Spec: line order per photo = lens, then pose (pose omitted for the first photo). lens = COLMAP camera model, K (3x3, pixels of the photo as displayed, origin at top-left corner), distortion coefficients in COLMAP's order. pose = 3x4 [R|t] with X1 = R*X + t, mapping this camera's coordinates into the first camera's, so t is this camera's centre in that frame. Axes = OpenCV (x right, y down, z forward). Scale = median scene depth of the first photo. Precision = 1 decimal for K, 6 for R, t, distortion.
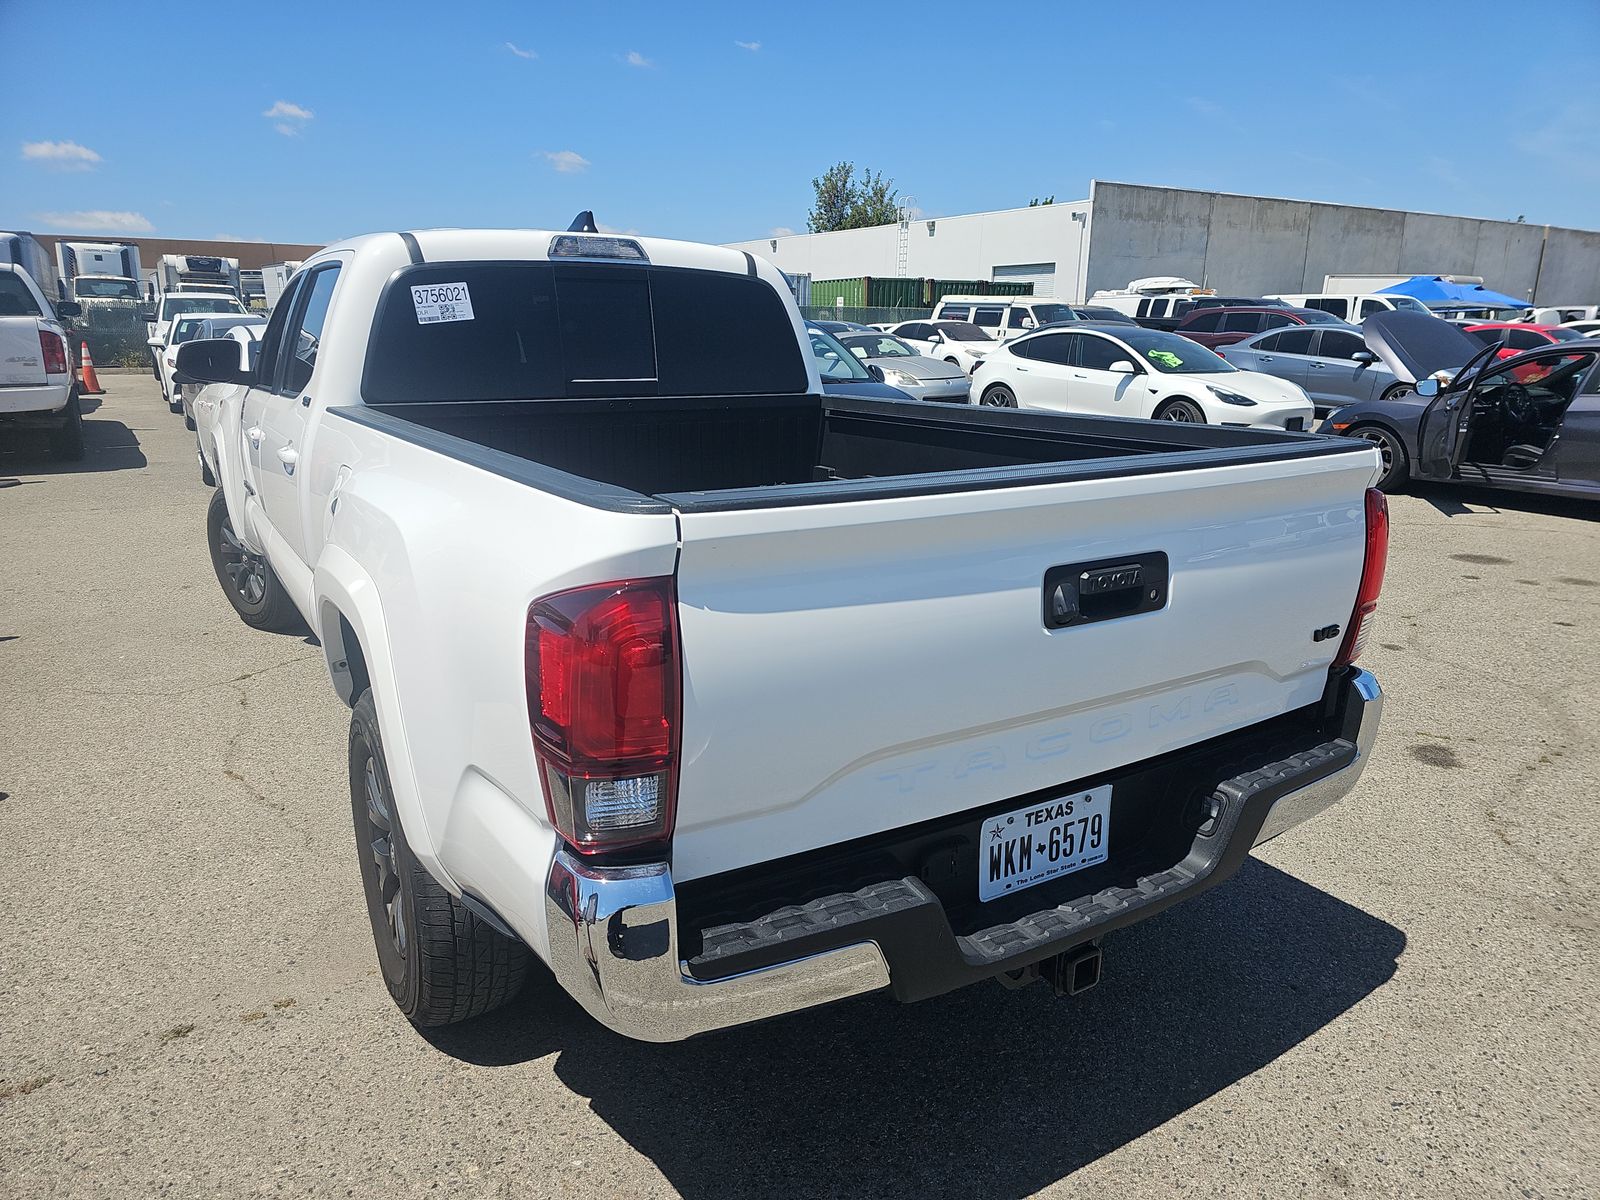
lens RADIAL K [[1063.0, 0, 800.0], [0, 1063.0, 606.7], [0, 0, 1]] dist [0.050435, -0.057814]
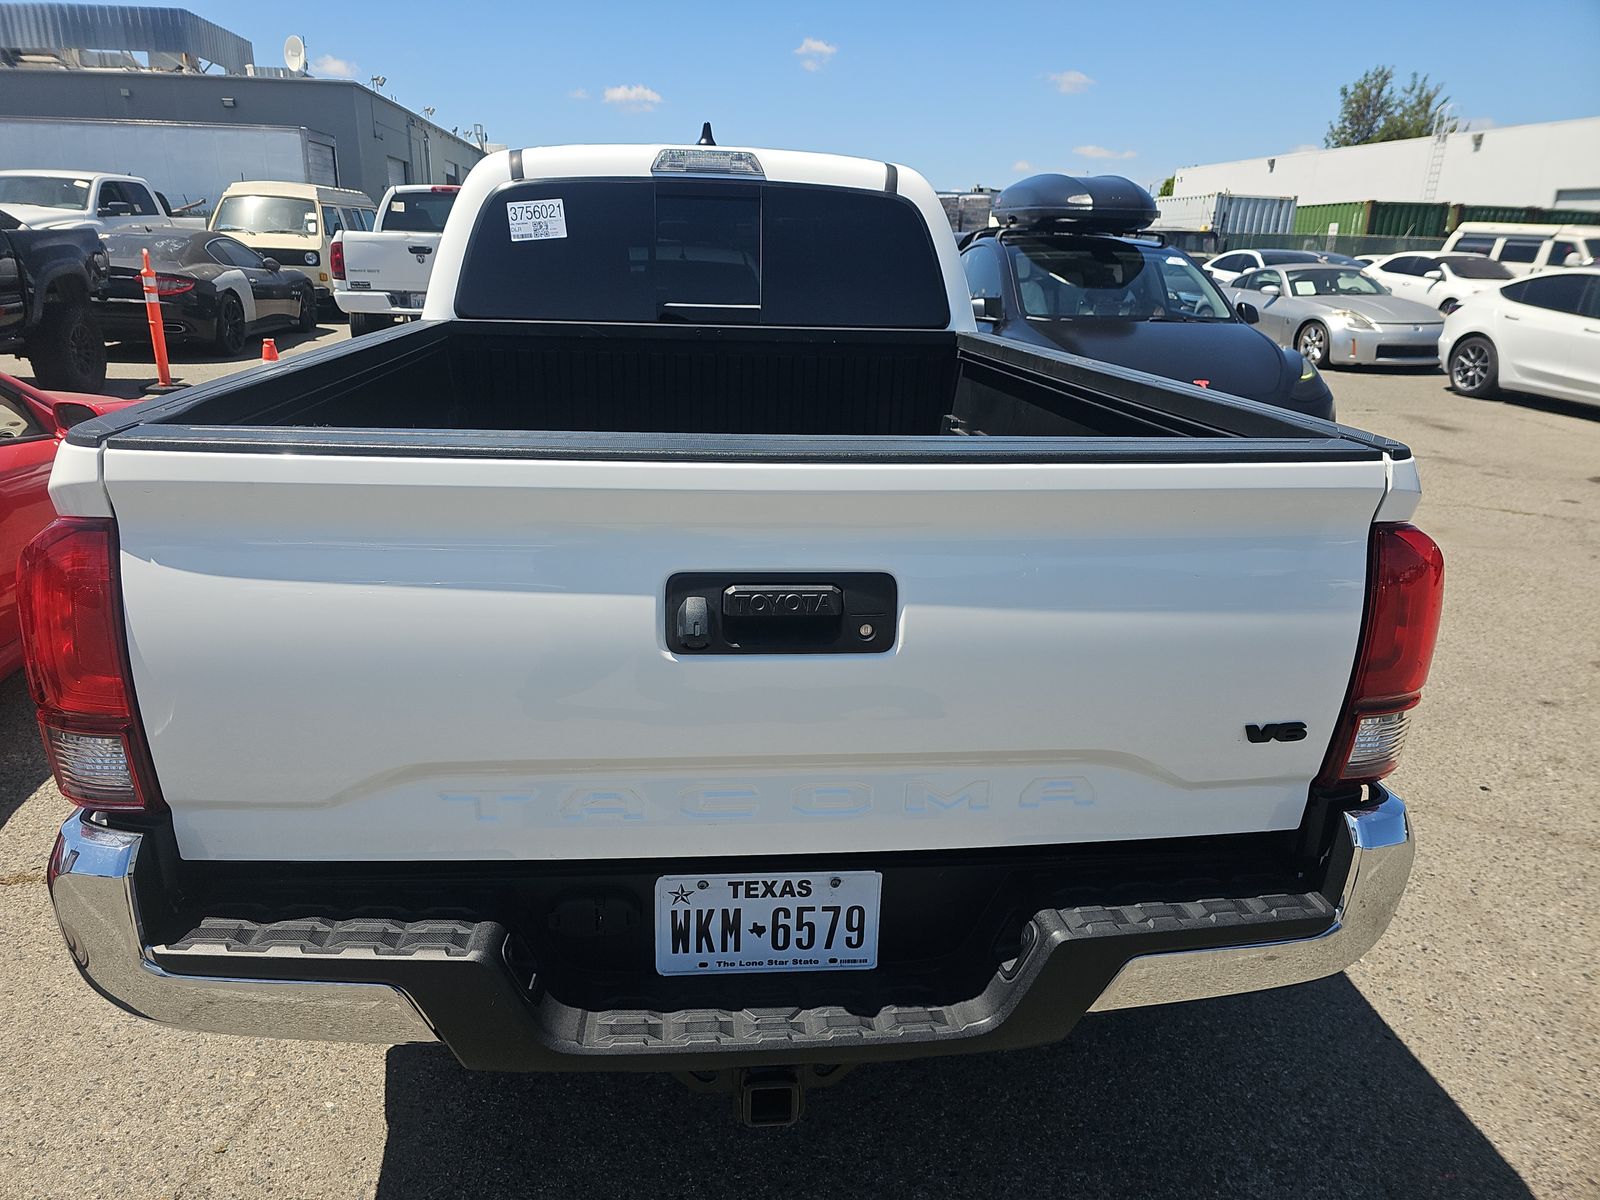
lens RADIAL K [[1067.6, 0, 766.7], [0, 1067.6, 575.5], [0, 0, 1]] dist [0.047177, -0.056174]
pose [[0.894942, 0.146275, -0.421525, 0.327473], [-0.131729, 0.989243, 0.063607, -0.048750], [0.426294, -0.001398, 0.904583, 0.188698]]
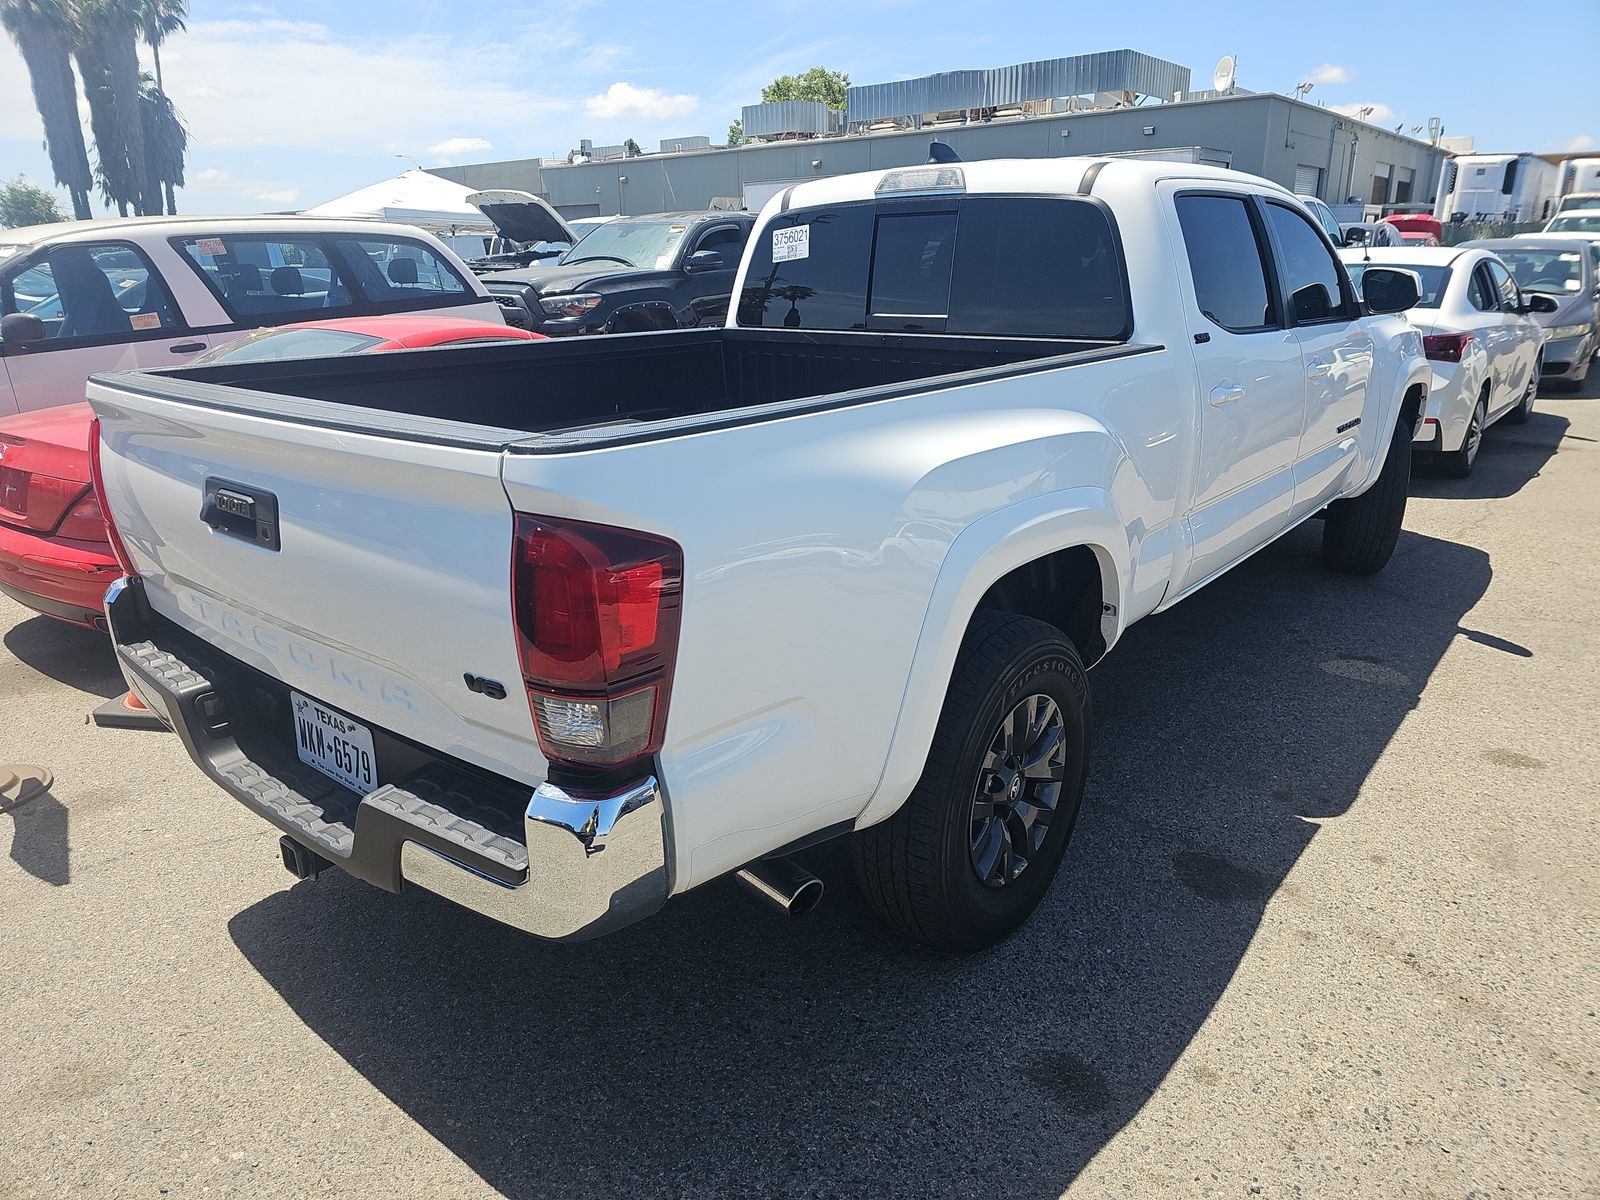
lens RADIAL K [[1067.6, 0, 766.7], [0, 1067.6, 575.5], [0, 0, 1]] dist [0.047177, -0.056174]
pose [[0.296703, 0.257547, -0.919585, 0.830771], [-0.220248, 0.955441, 0.196527, -0.162463], [0.929224, 0.144227, 0.340207, 0.631845]]
